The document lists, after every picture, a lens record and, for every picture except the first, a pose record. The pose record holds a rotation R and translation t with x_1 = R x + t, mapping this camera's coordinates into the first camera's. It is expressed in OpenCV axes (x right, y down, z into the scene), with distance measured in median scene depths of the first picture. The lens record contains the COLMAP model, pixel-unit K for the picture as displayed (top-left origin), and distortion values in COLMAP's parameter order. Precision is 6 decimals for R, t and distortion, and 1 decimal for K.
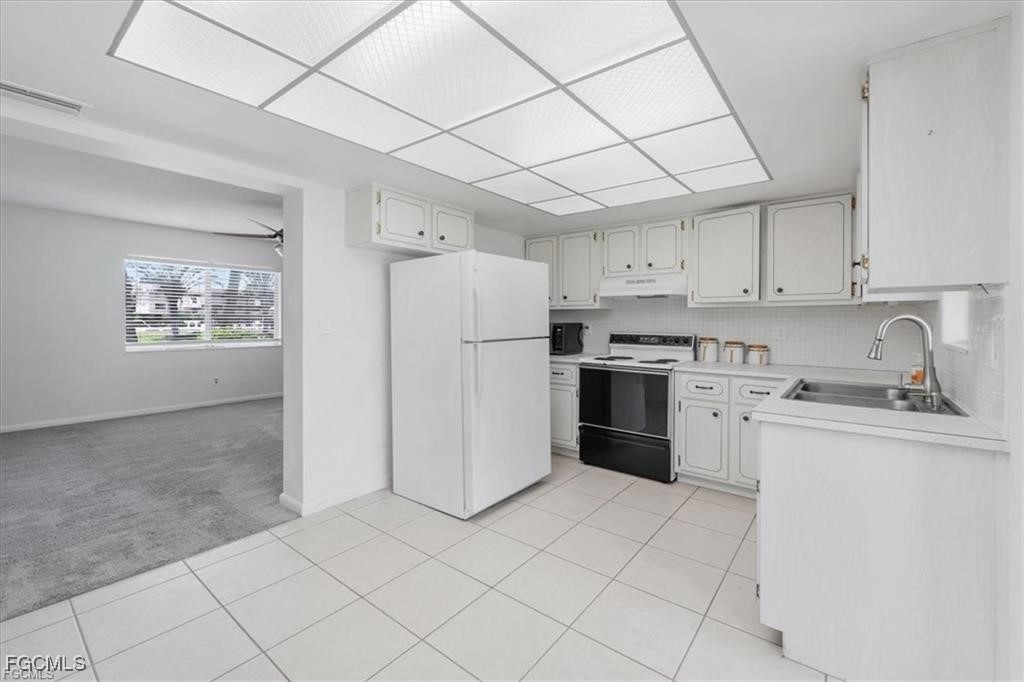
lens RADIAL K [[428.9, 0, 518.9], [0, 428.9, 323.1], [0, 0, 1]] dist [0.002240, -0.001823]
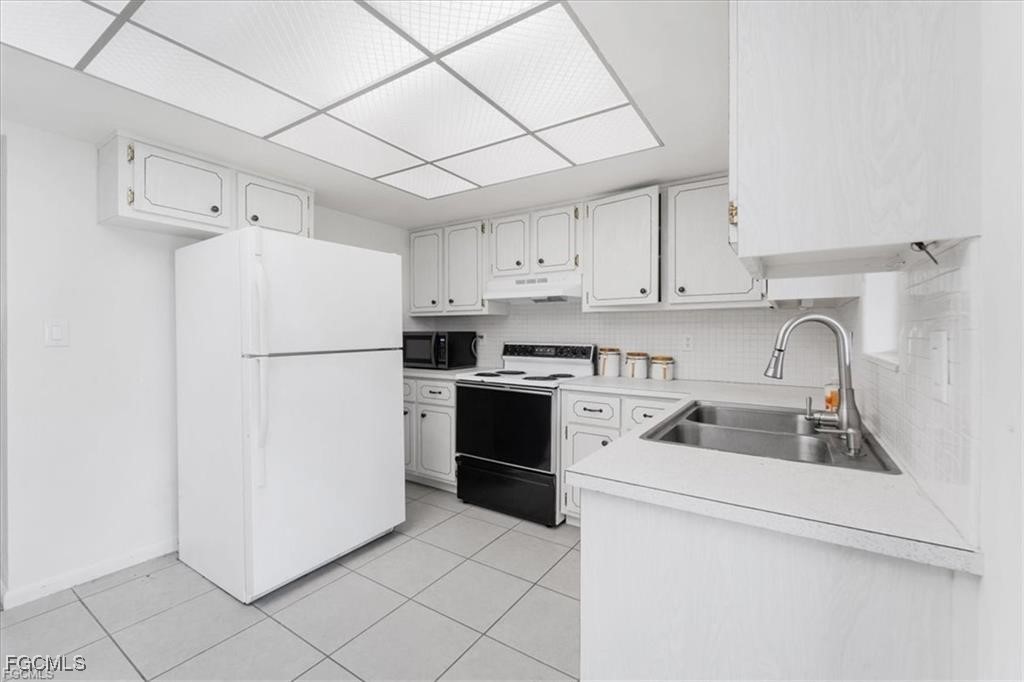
lens RADIAL K [[428.9, 0, 510.8], [0, 428.9, 334.8], [0, 0, 1]] dist [0.002240, -0.001823]
pose [[0.996454, -0.002166, 0.084117, 0.204953], [0.002072, 0.999997, 0.001206, 0.007232], [-0.084119, -0.001028, 0.996455, 0.202108]]
